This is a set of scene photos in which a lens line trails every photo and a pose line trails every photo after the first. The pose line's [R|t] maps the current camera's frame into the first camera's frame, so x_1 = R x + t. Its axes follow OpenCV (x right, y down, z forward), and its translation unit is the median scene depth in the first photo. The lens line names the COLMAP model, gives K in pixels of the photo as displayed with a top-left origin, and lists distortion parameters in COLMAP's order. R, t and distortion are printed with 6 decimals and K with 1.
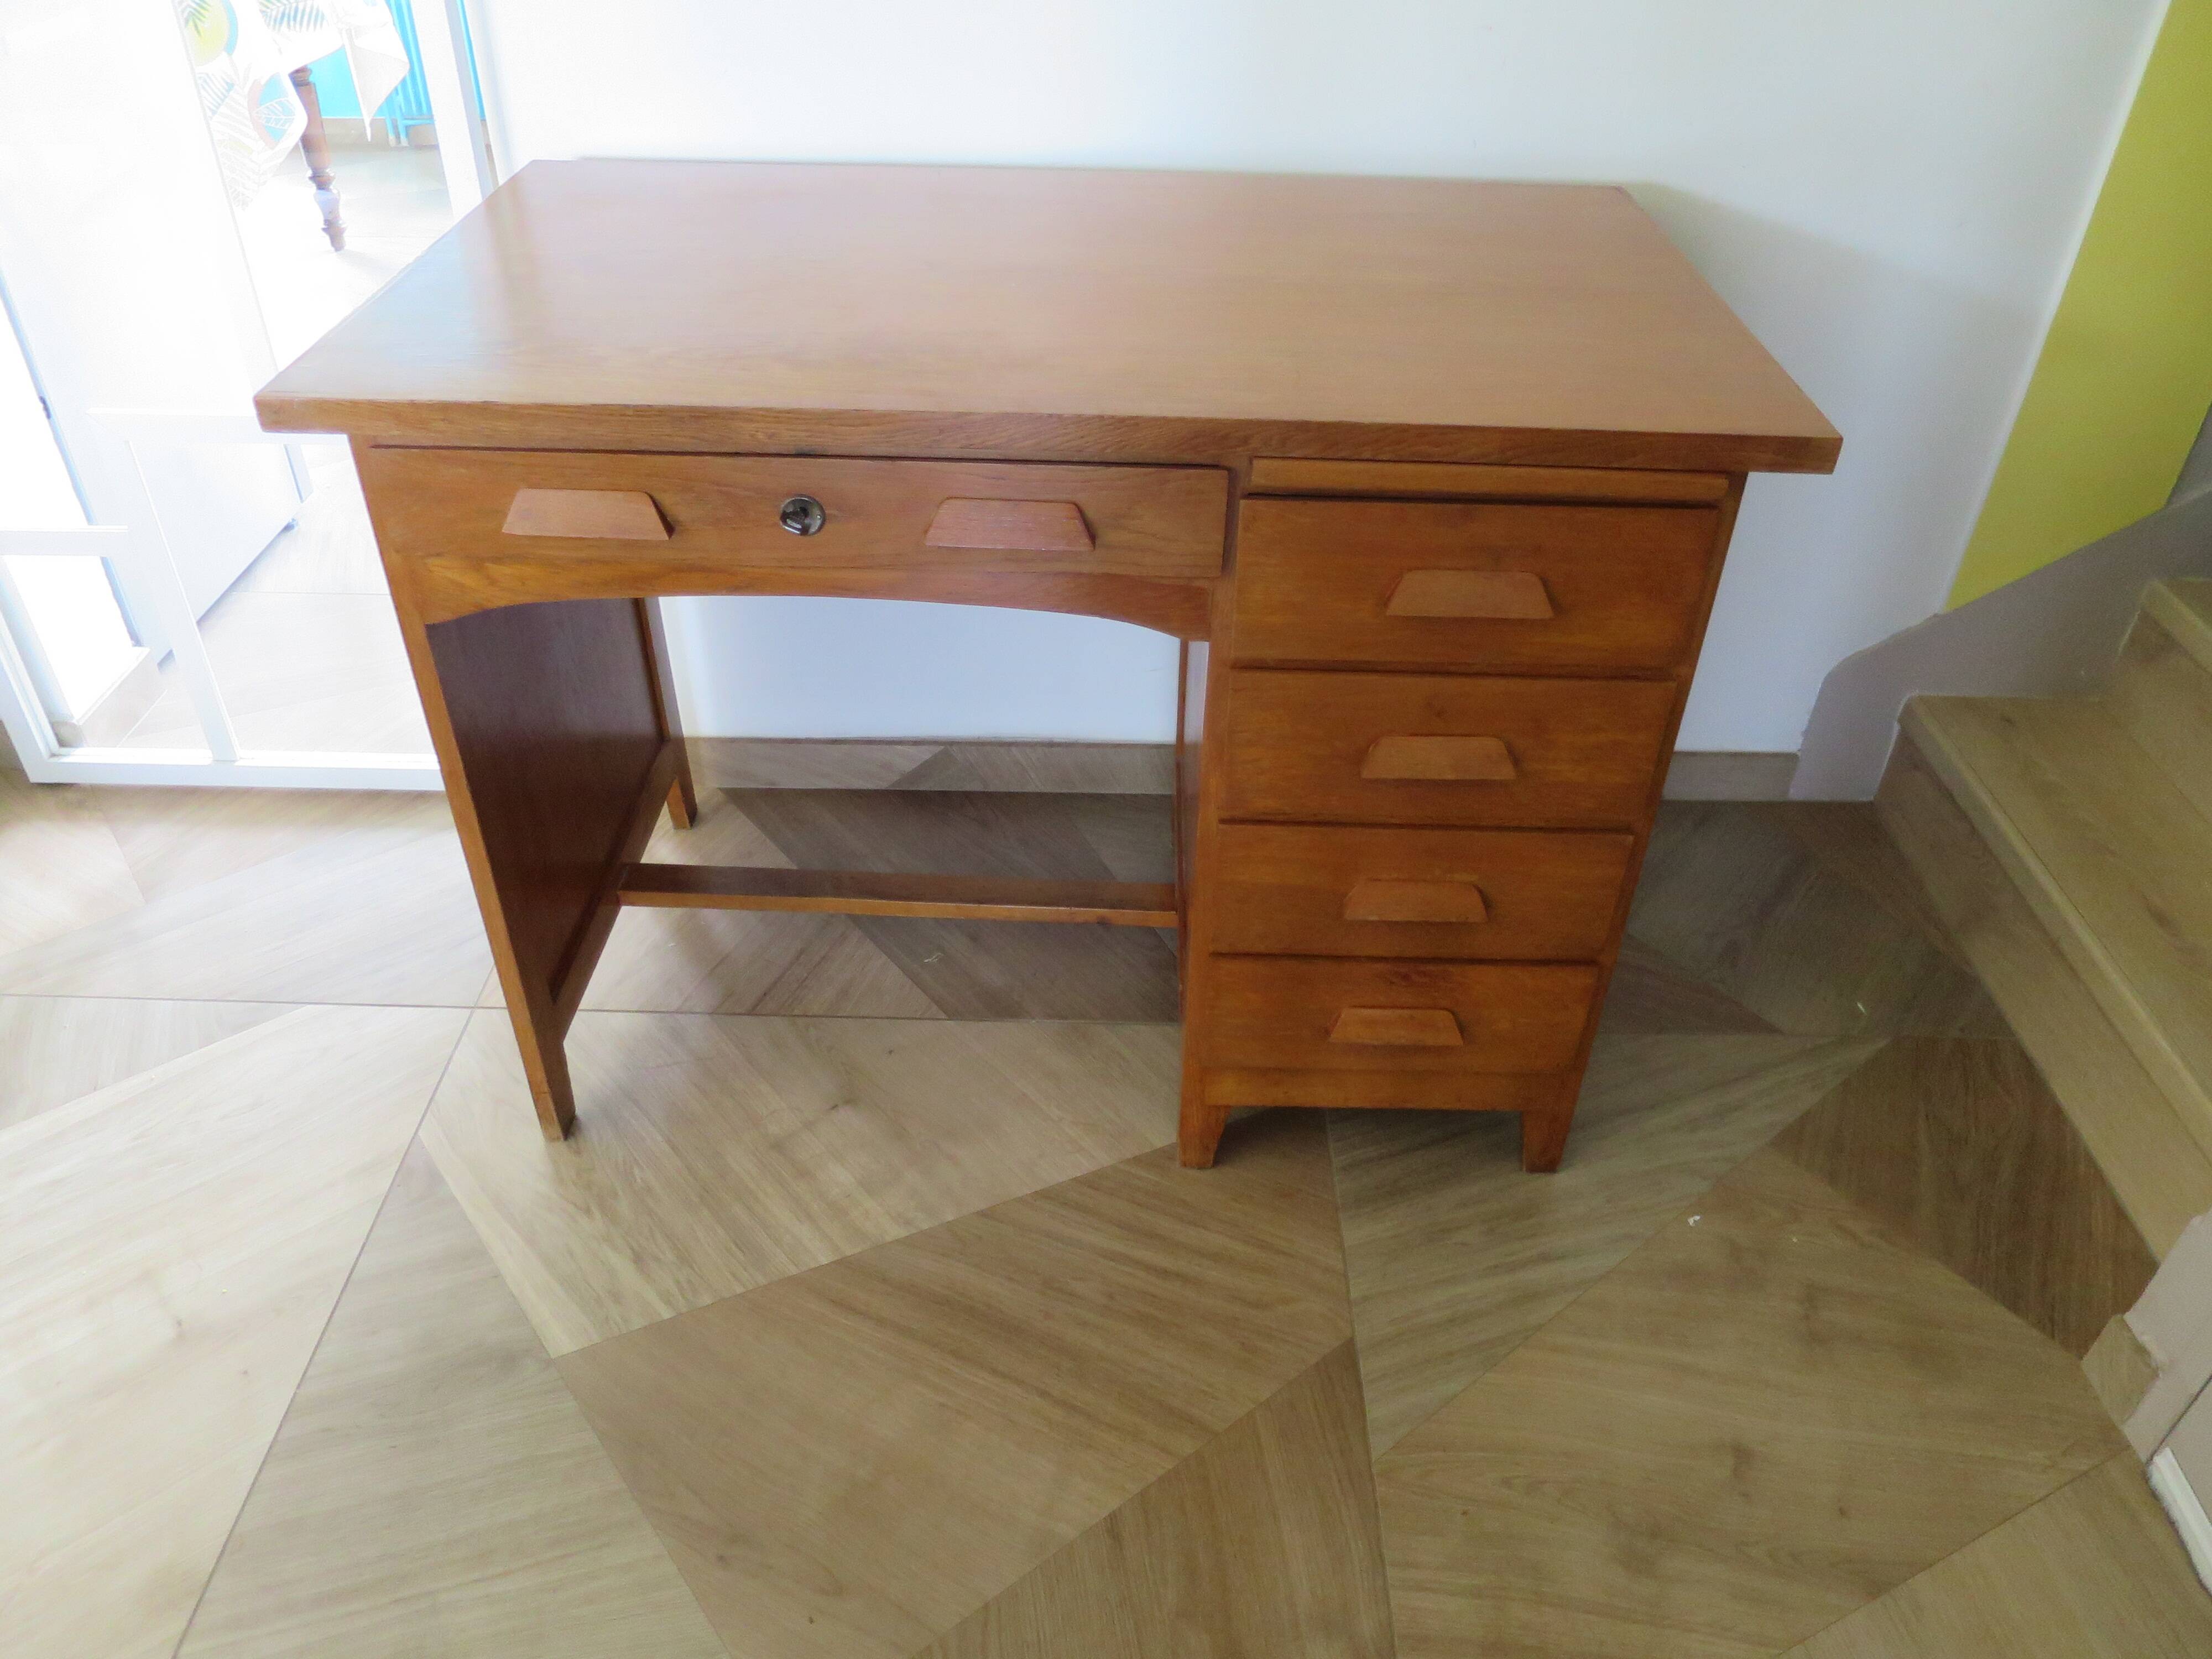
lens RADIAL K [[1597.7, 0, 1111.3], [0, 1597.7, 818.8], [0, 0, 1]] dist [-0.046434, 0.011592]
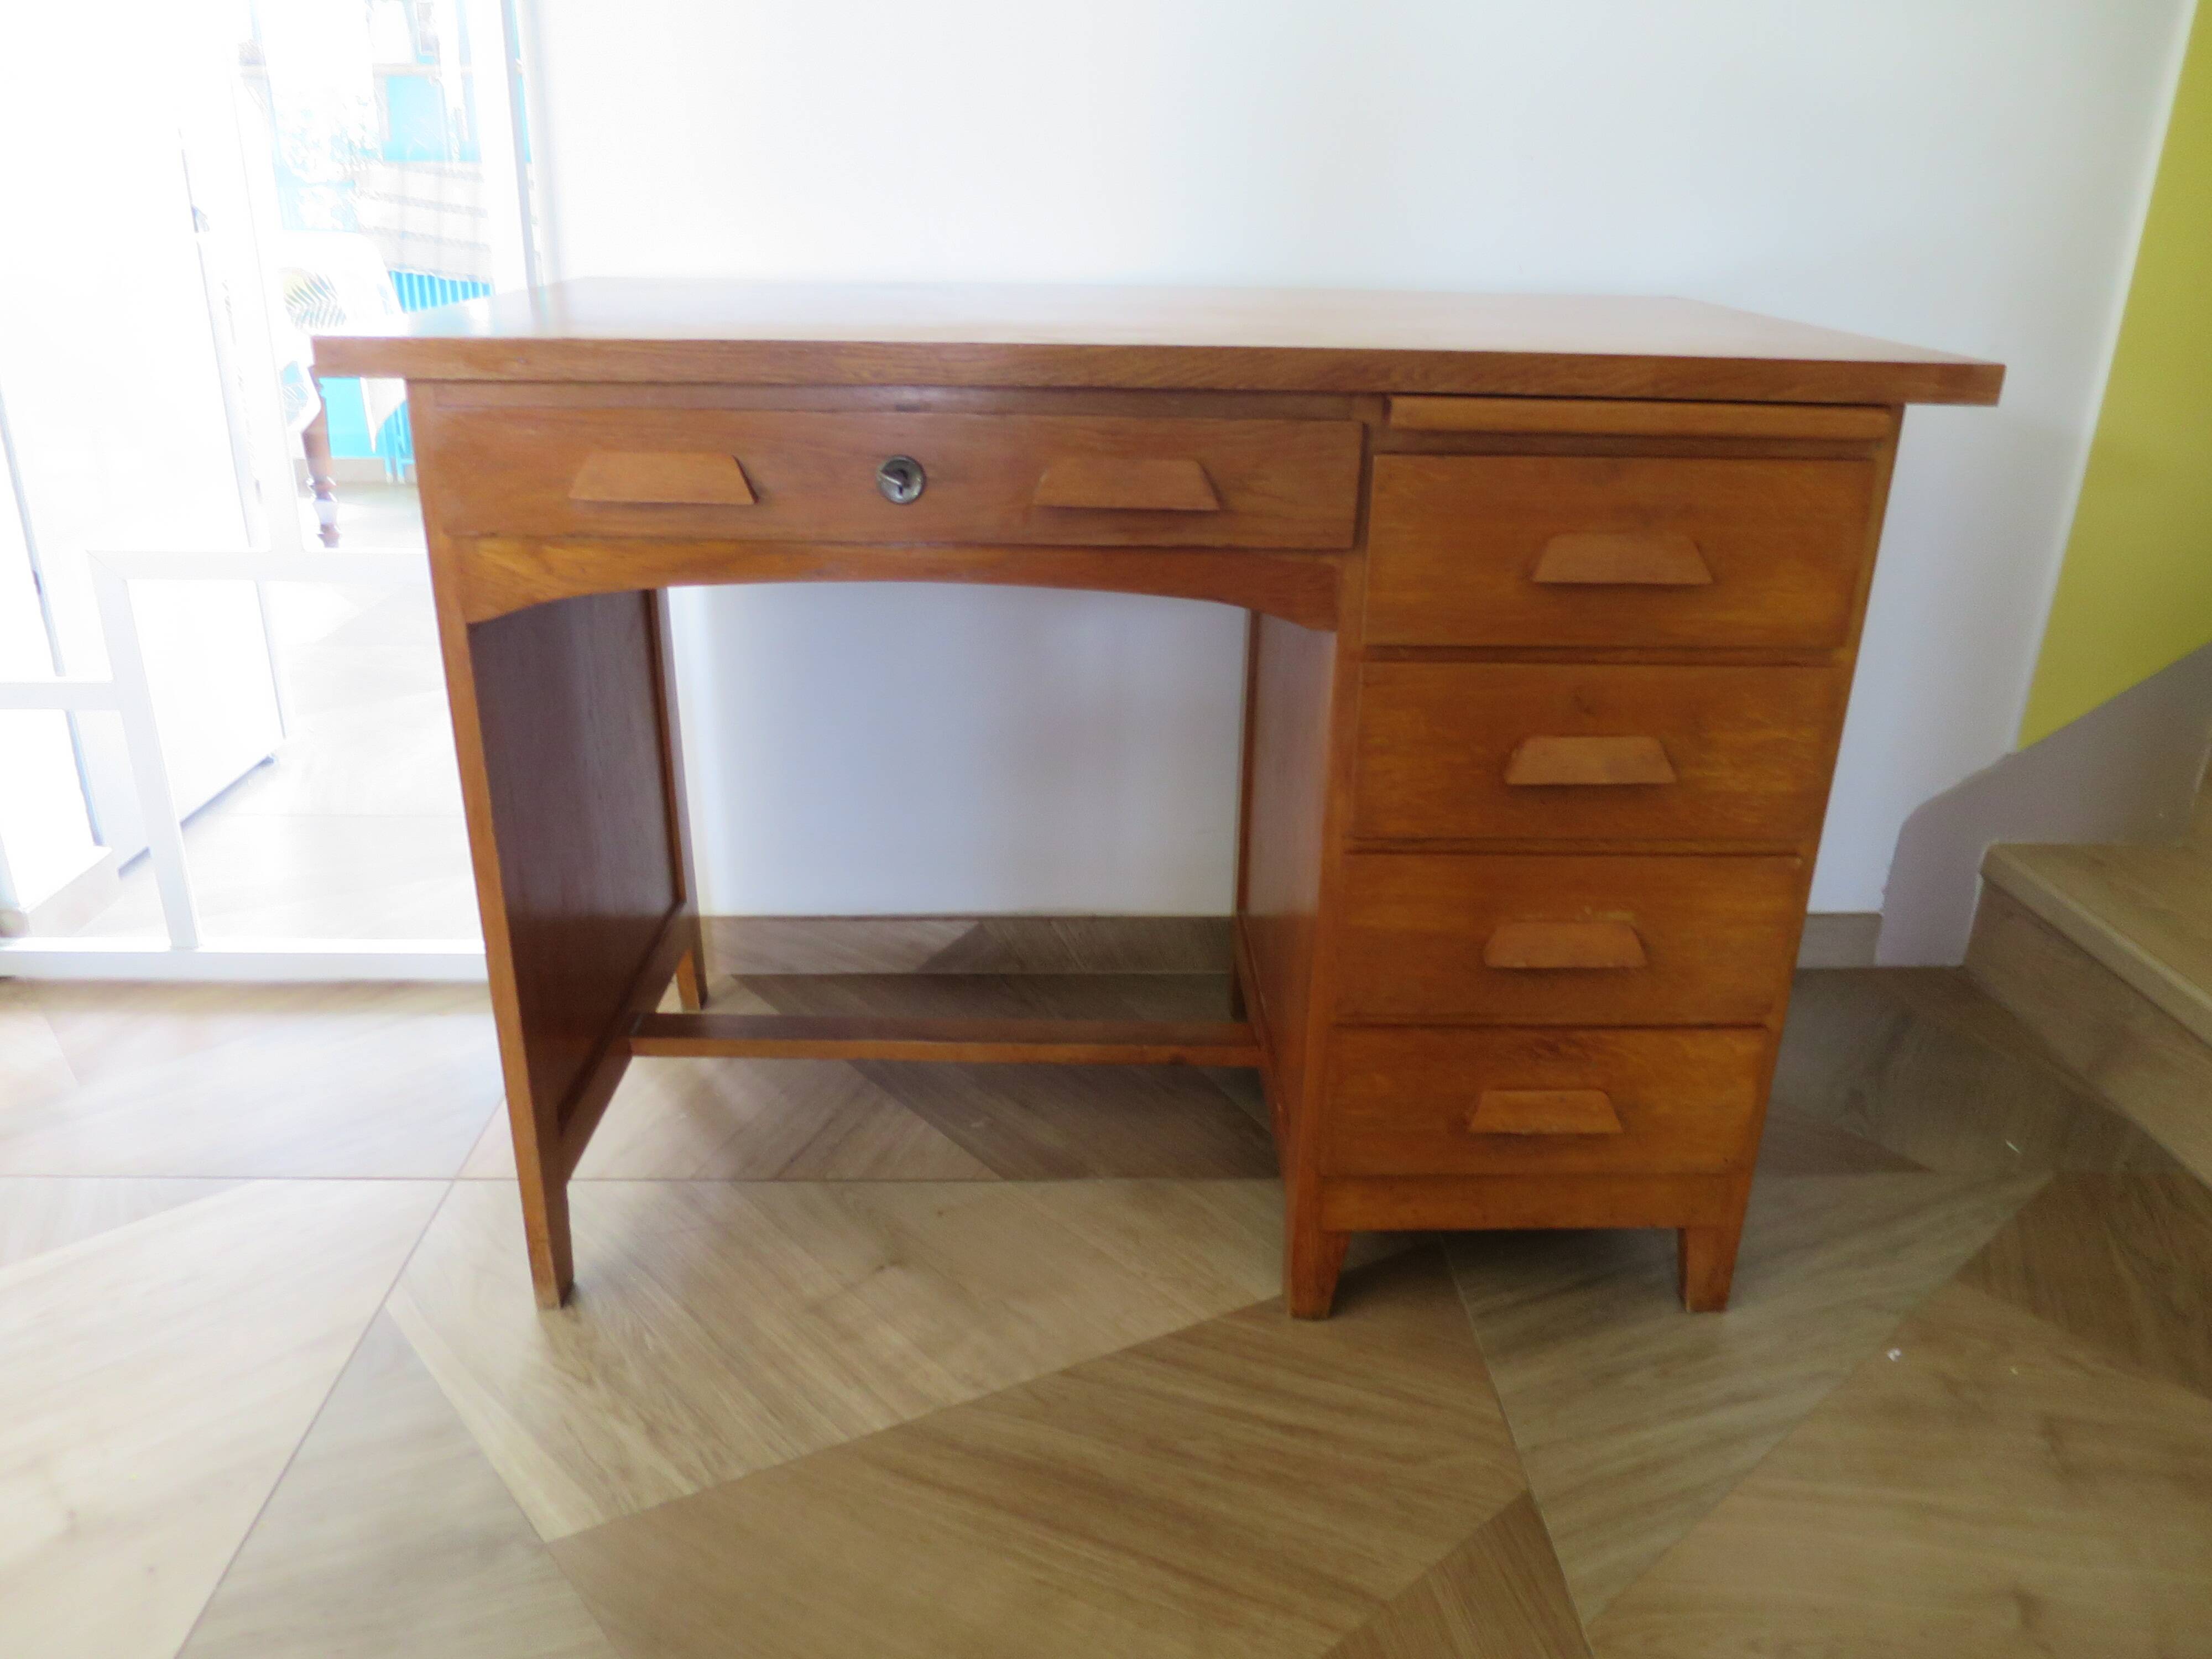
lens RADIAL K [[1597.7, 0, 1111.5], [0, 1597.7, 817.9], [0, 0, 1]] dist [-0.046434, 0.011592]
pose [[0.999106, -0.016155, 0.039062, -0.086391], [0.025534, 0.967100, -0.253111, 0.181817], [-0.033687, 0.253882, 0.966648, 0.119637]]
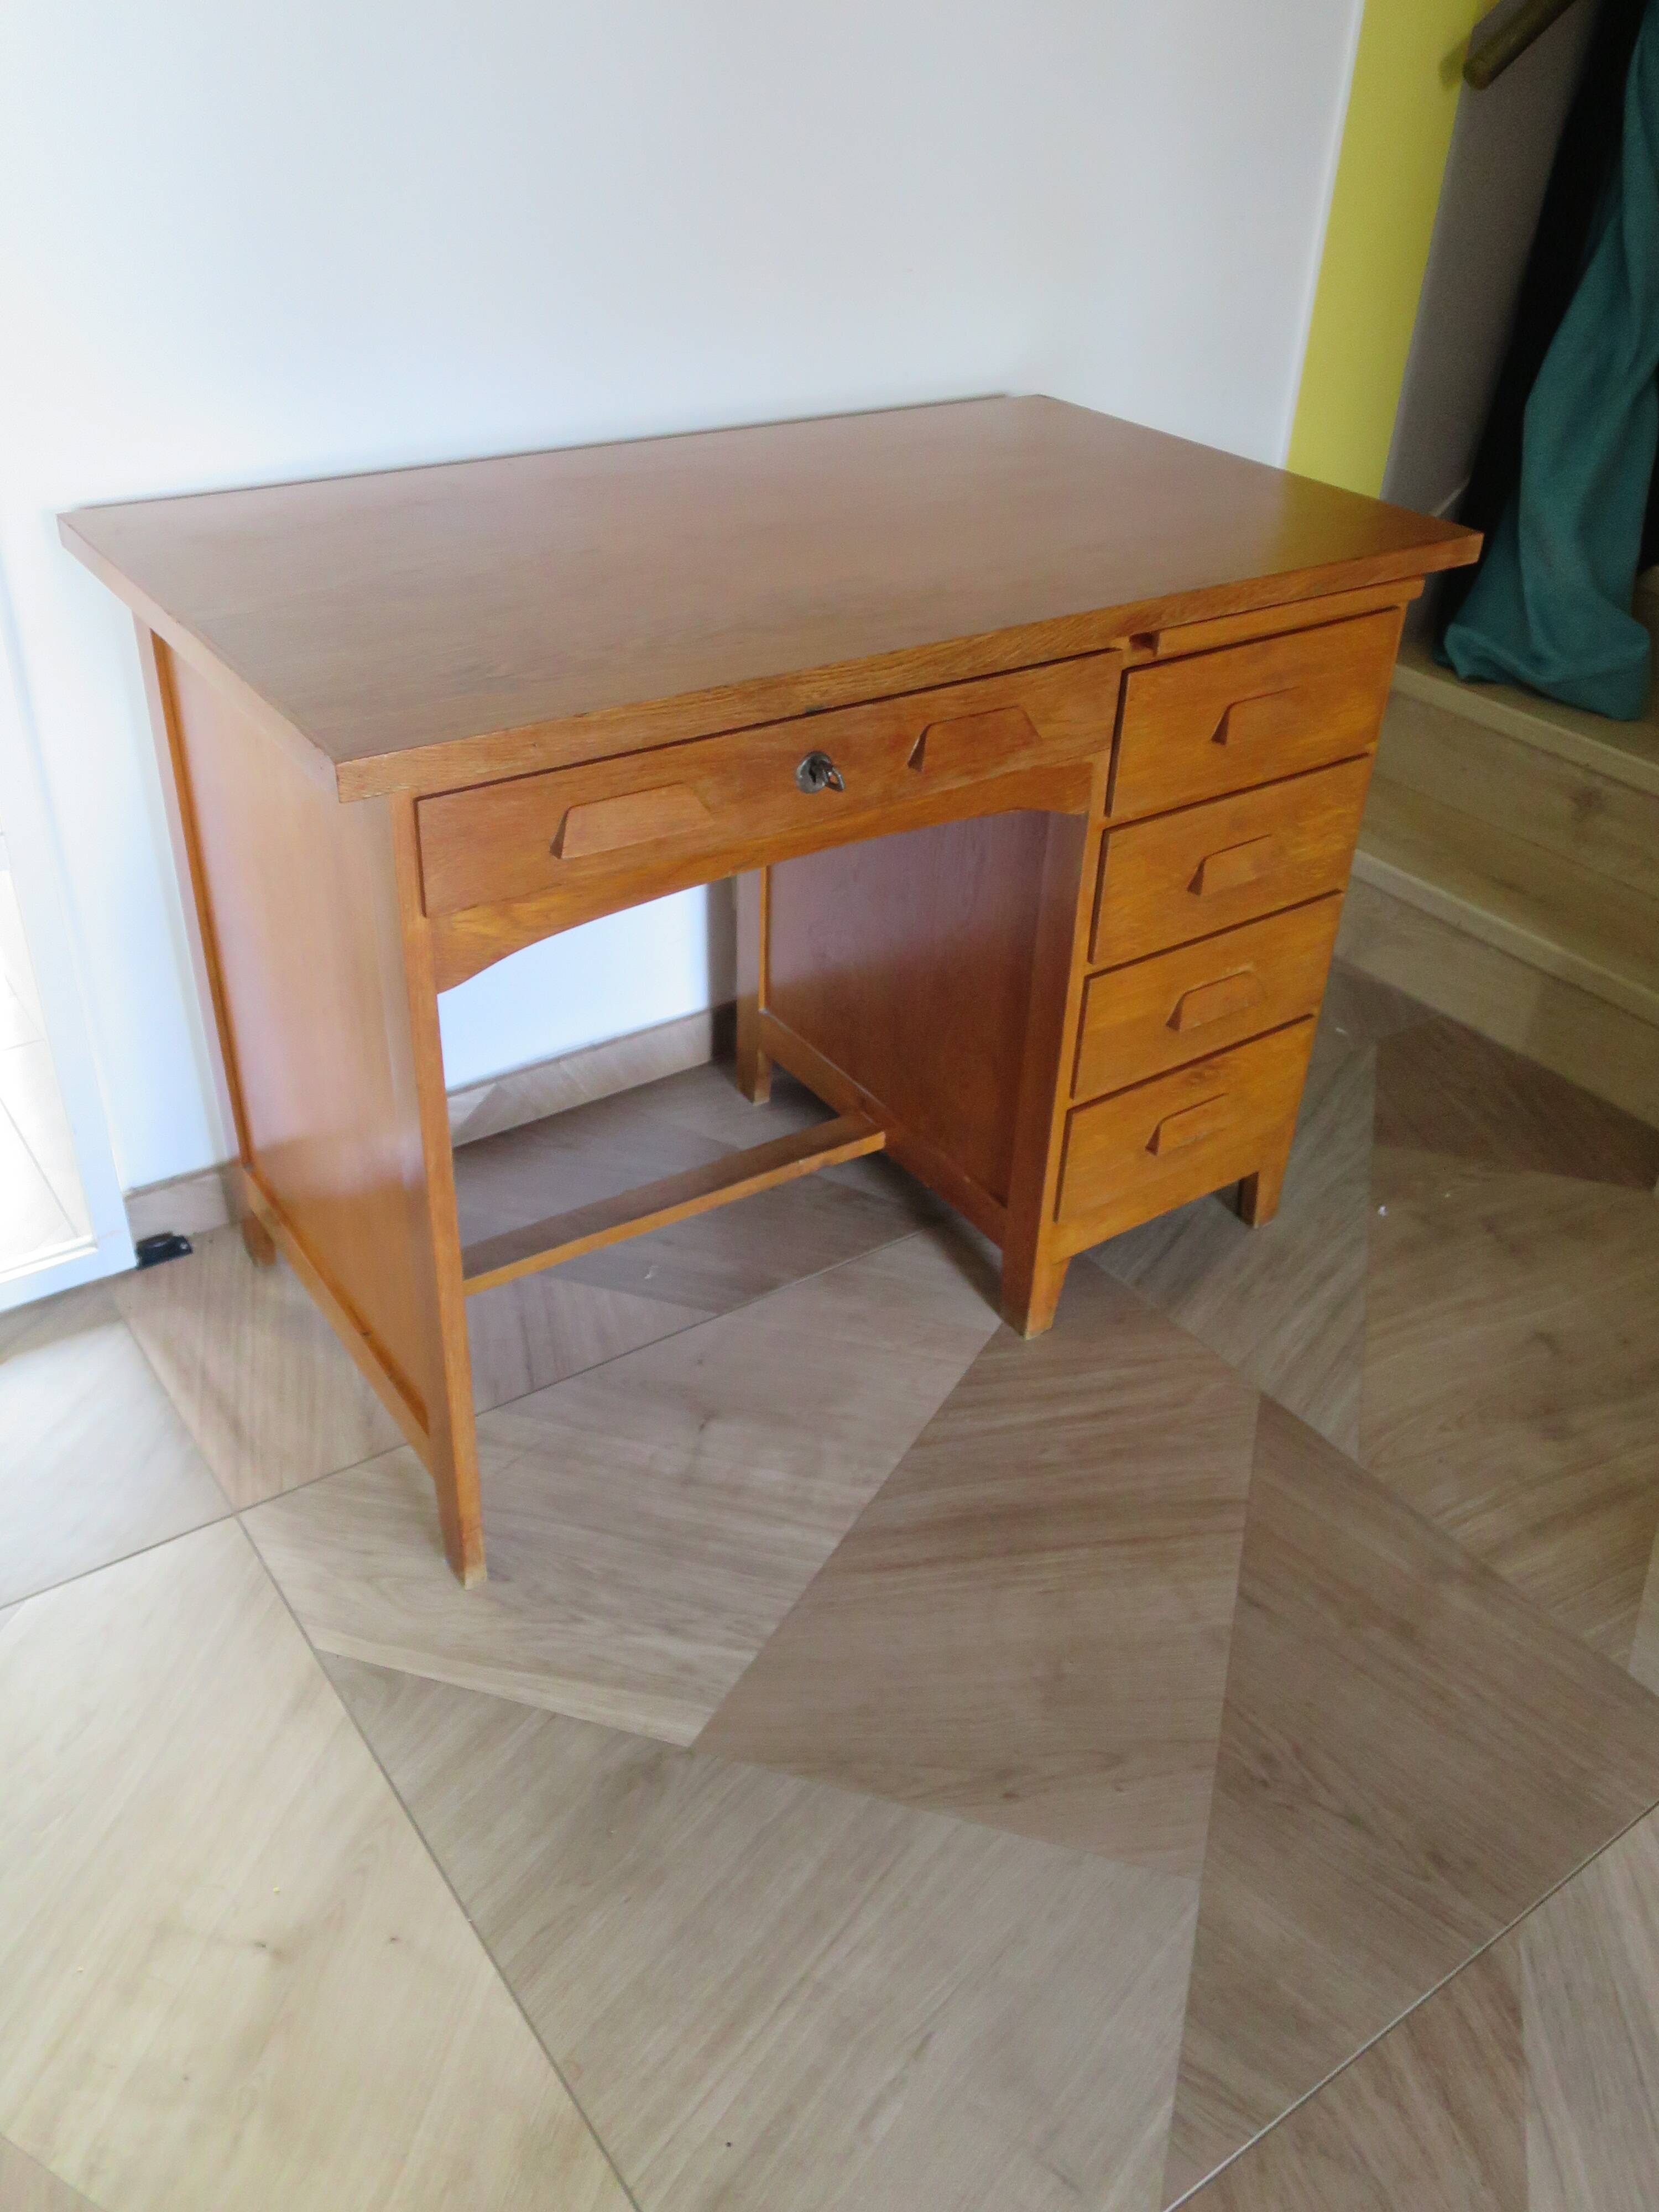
lens RADIAL K [[1798.3, 0, 839.1], [0, 1798.3, 1091.1], [0, 0, 1]] dist [-0.046731, 0.029807]
pose [[0.808899, -0.308964, 0.500223, -0.634471], [0.328646, 0.943073, 0.051045, -0.038494], [-0.487518, 0.123106, 0.864391, 0.013898]]
